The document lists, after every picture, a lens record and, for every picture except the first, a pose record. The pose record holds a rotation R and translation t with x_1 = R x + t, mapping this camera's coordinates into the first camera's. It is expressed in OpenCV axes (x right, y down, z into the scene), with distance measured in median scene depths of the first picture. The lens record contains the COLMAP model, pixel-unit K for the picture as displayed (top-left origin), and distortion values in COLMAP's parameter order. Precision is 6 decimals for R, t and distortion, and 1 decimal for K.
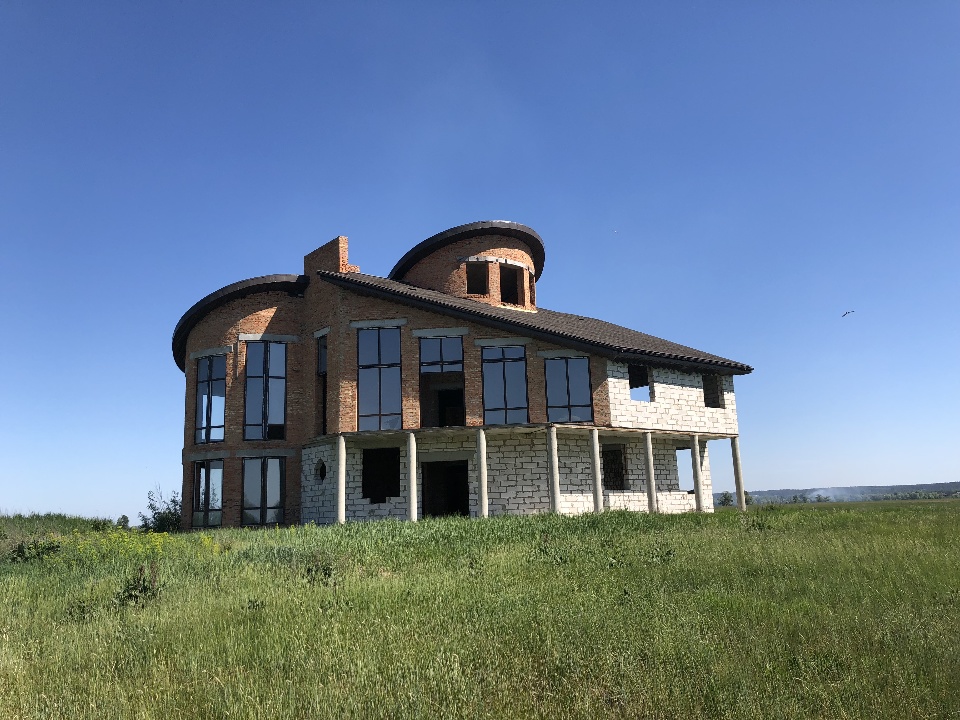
lens RADIAL K [[783.9, 0, 483.5], [0, 783.9, 351.5], [0, 0, 1]] dist [0.061953, -0.036614]
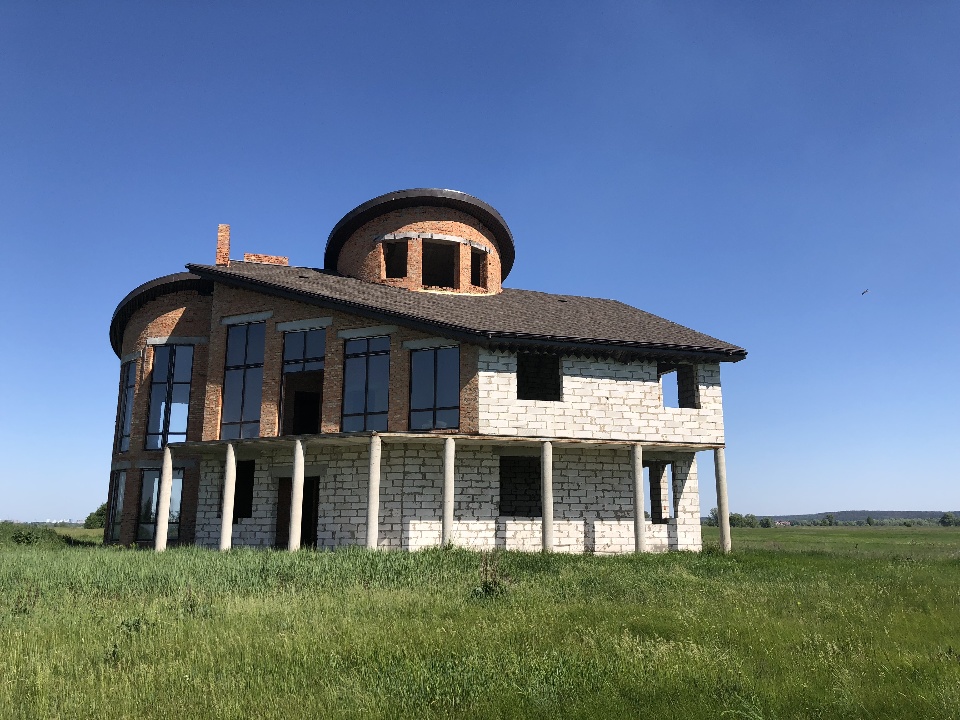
lens RADIAL K [[783.9, 0, 482.0], [0, 783.9, 352.0], [0, 0, 1]] dist [0.061953, -0.036614]
pose [[0.928943, -0.041545, -0.367884, 0.422433], [0.039732, 0.999132, -0.012506, 0.022855], [0.368084, -0.002999, 0.929788, 0.269016]]
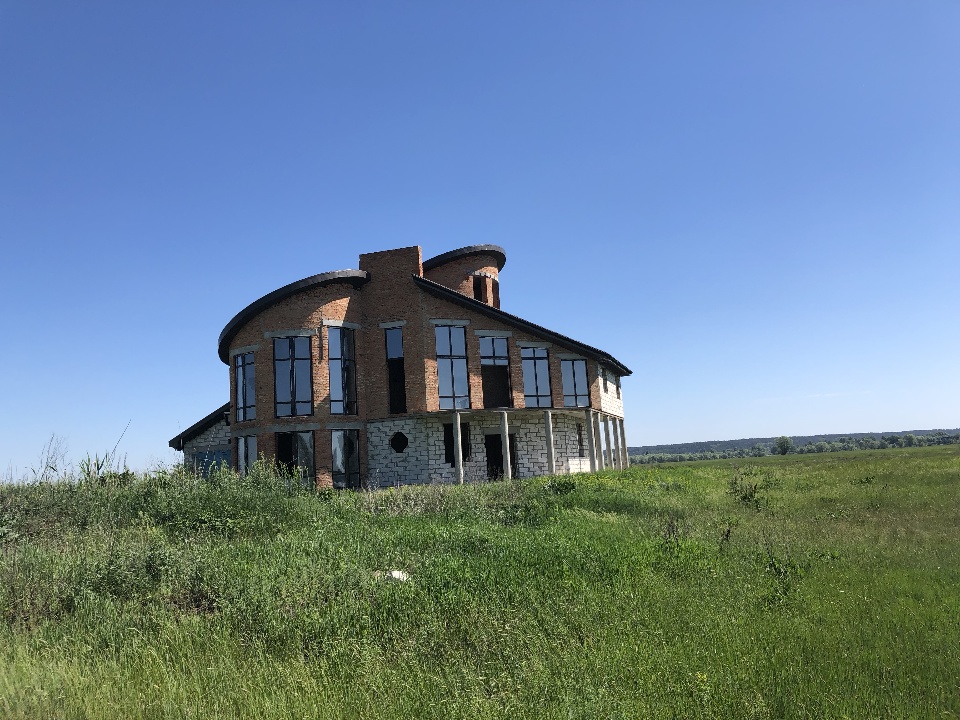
lens RADIAL K [[783.9, 0, 478.0], [0, 783.9, 354.6], [0, 0, 1]] dist [0.061953, -0.036614]
pose [[0.841286, 0.063075, 0.536898, -0.734820], [-0.077069, 0.997019, 0.003633, 0.006720], [-0.535068, -0.044435, 0.843639, -0.061281]]
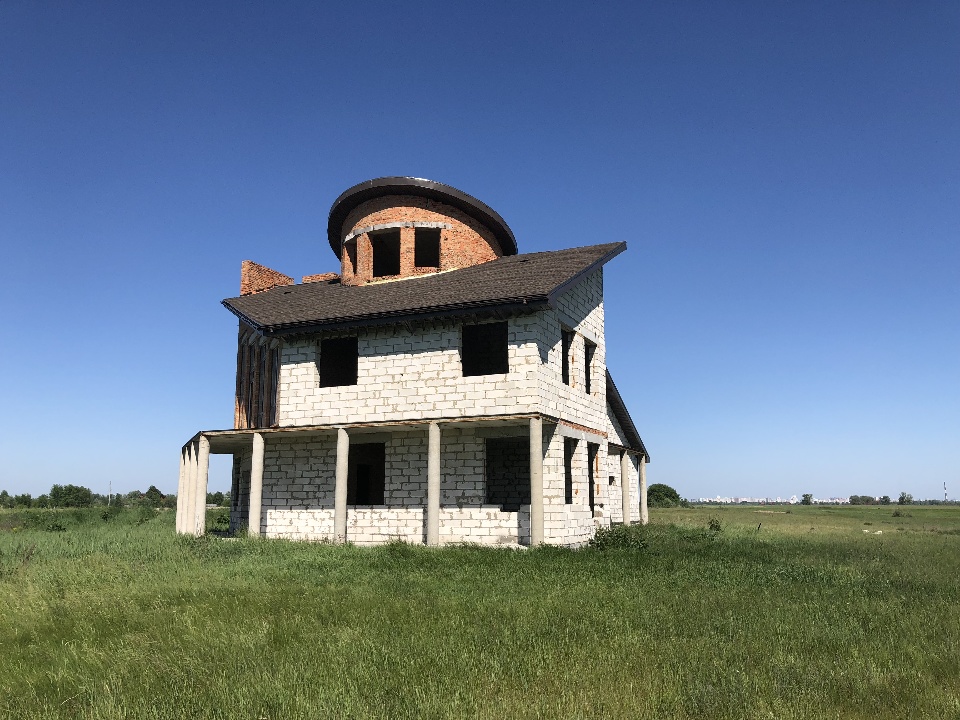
lens RADIAL K [[783.9, 0, 477.5], [0, 783.9, 358.8], [0, 0, 1]] dist [0.061953, -0.036614]
pose [[0.453093, -0.127636, -0.882279, 0.896523], [0.168972, 0.984052, -0.055584, 0.098770], [0.875303, -0.123895, 0.467434, 0.760381]]
